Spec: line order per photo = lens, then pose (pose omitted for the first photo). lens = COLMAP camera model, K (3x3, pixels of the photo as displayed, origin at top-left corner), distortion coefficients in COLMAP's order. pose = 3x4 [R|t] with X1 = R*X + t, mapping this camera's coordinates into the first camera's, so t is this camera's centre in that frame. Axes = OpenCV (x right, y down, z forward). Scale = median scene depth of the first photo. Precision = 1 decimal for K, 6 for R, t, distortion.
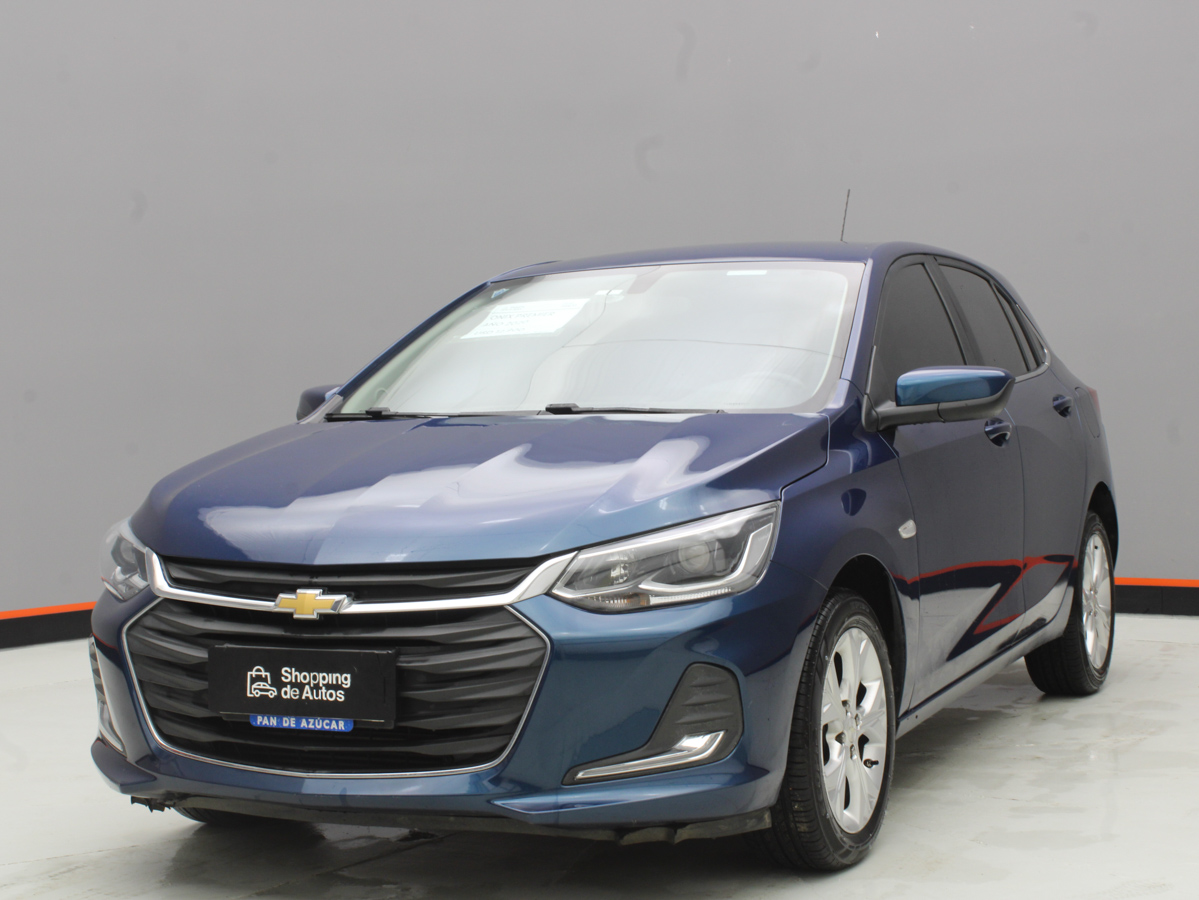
lens RADIAL K [[1882.0, 0, 599.5], [0, 1882.0, 450.0], [0, 0, 1]] dist [0.003184, 0.133134]
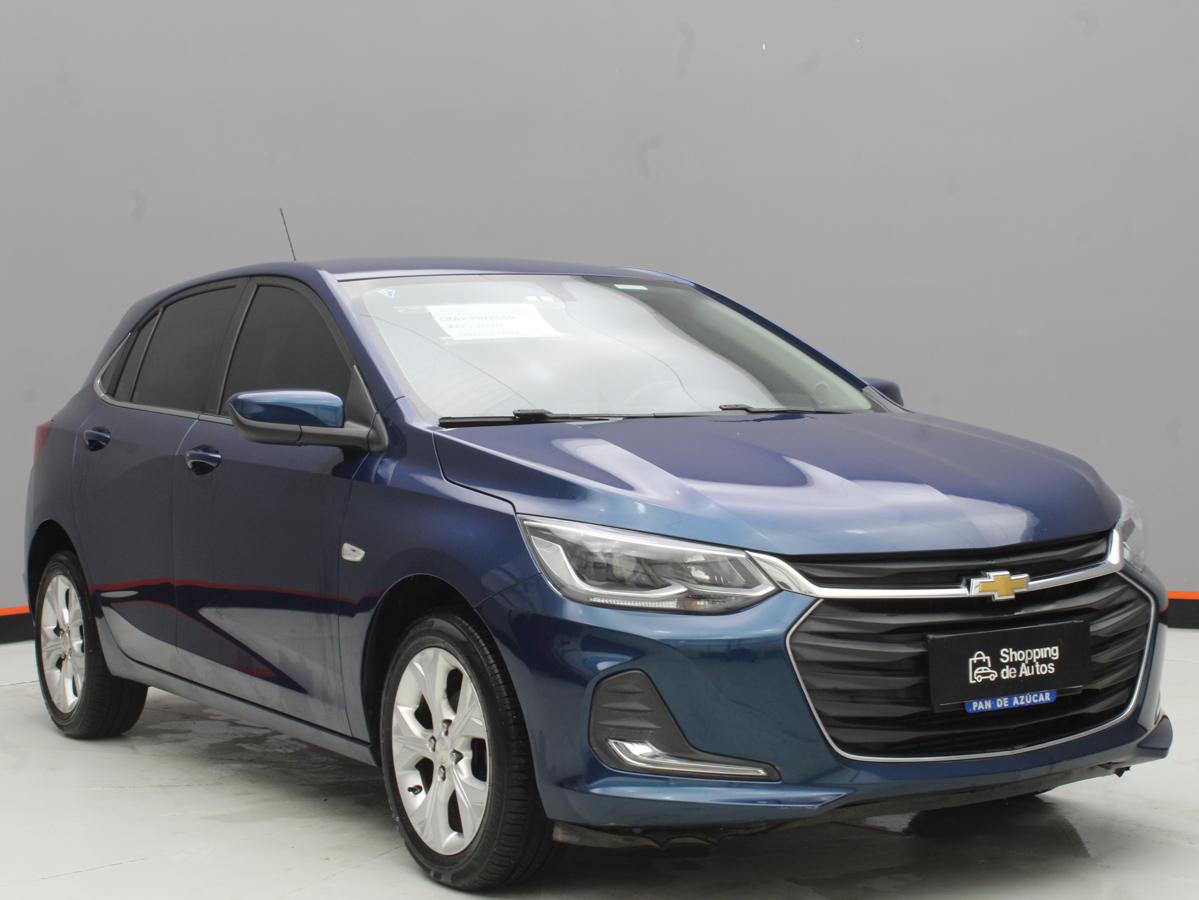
lens RADIAL K [[1882.0, 0, 599.5], [0, 1882.0, 450.0], [0, 0, 1]] dist [0.003184, 0.133134]
pose [[0.530628, 0.002056, 0.847602, -1.145384], [0.027093, 0.999445, -0.019386, 0.022124], [-0.847171, 0.033250, 0.530278, 0.642307]]
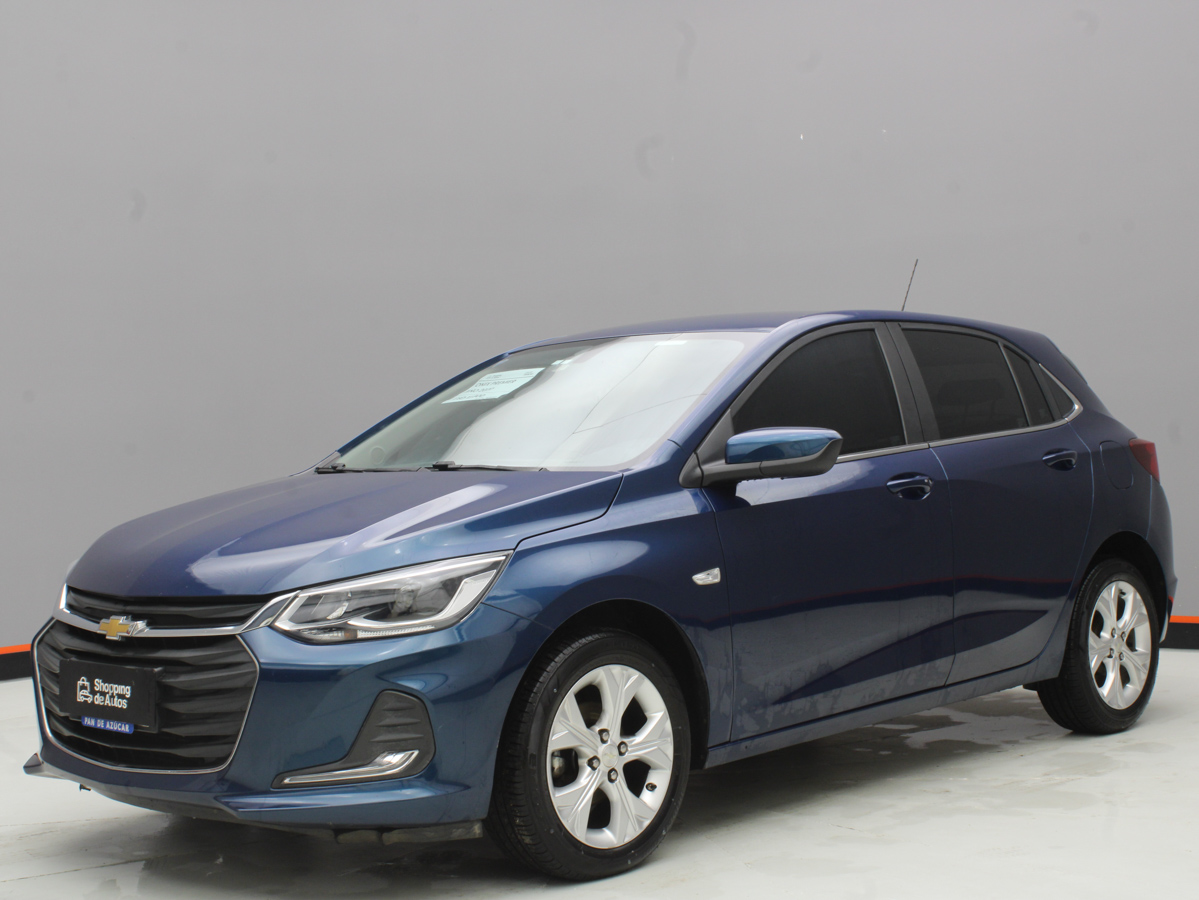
lens RADIAL K [[1663.8, 0, 599.5], [0, 1663.8, 450.0], [0, 0, 1]] dist [-0.042265, -0.041785]
pose [[0.955027, -0.001449, -0.296516, 0.468632], [-0.005174, 0.999754, -0.021552, -0.012553], [0.296475, 0.022117, 0.954785, 0.060582]]
